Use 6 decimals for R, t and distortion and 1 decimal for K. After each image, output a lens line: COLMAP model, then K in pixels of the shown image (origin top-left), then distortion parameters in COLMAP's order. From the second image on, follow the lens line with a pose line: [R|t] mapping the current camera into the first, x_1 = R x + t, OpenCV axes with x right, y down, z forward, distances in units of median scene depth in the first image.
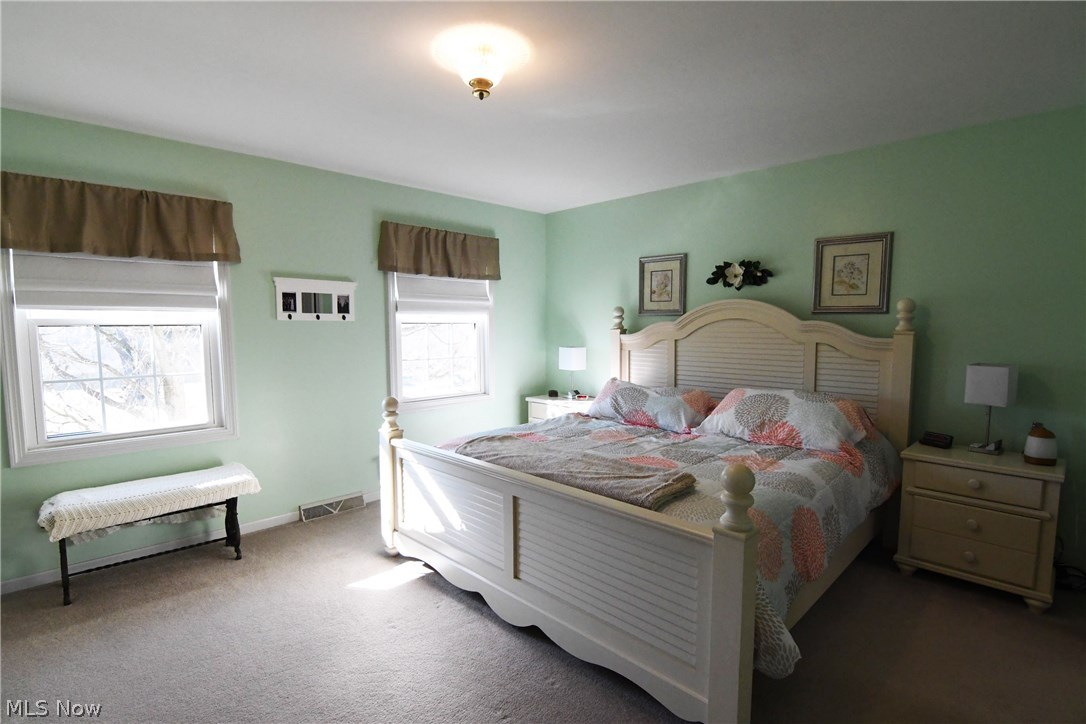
lens RADIAL K [[526.2, 0, 538.3], [0, 526.2, 359.7], [0, 0, 1]] dist [-0.010156, -0.009368]
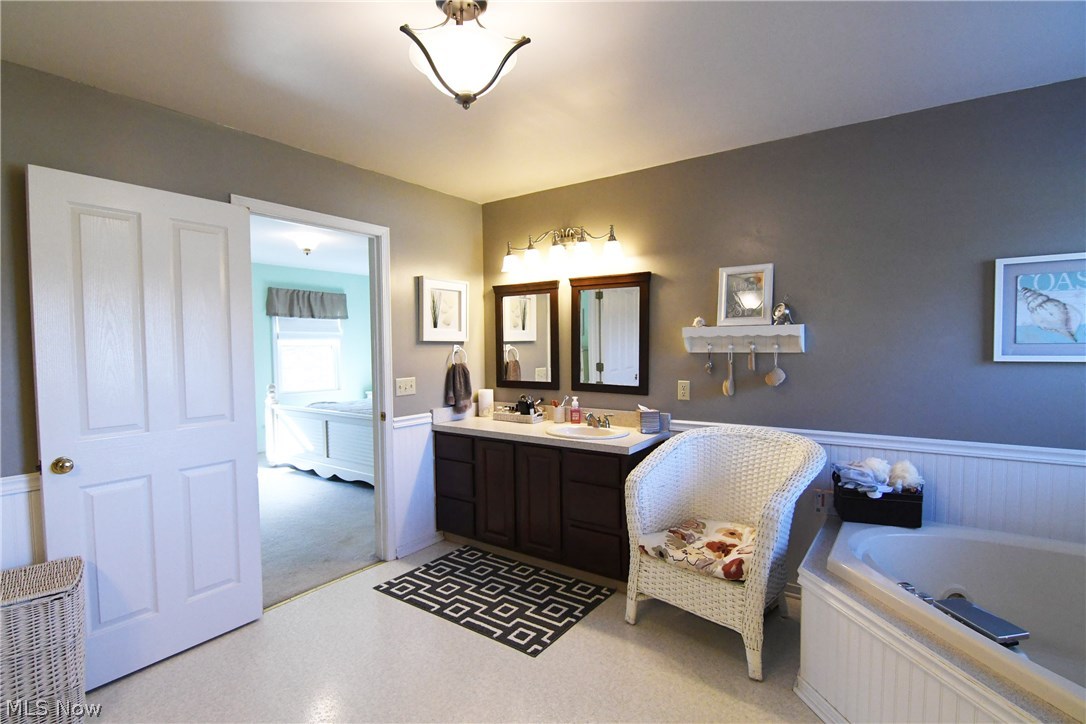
lens RADIAL K [[526.2, 0, 540.8], [0, 526.2, 362.7], [0, 0, 1]] dist [-0.010156, -0.009368]
pose [[0.985250, -0.012423, 0.170672, 0.267831], [0.018106, 0.999331, -0.031780, 0.051673], [-0.170163, 0.034402, 0.984815, -0.784202]]
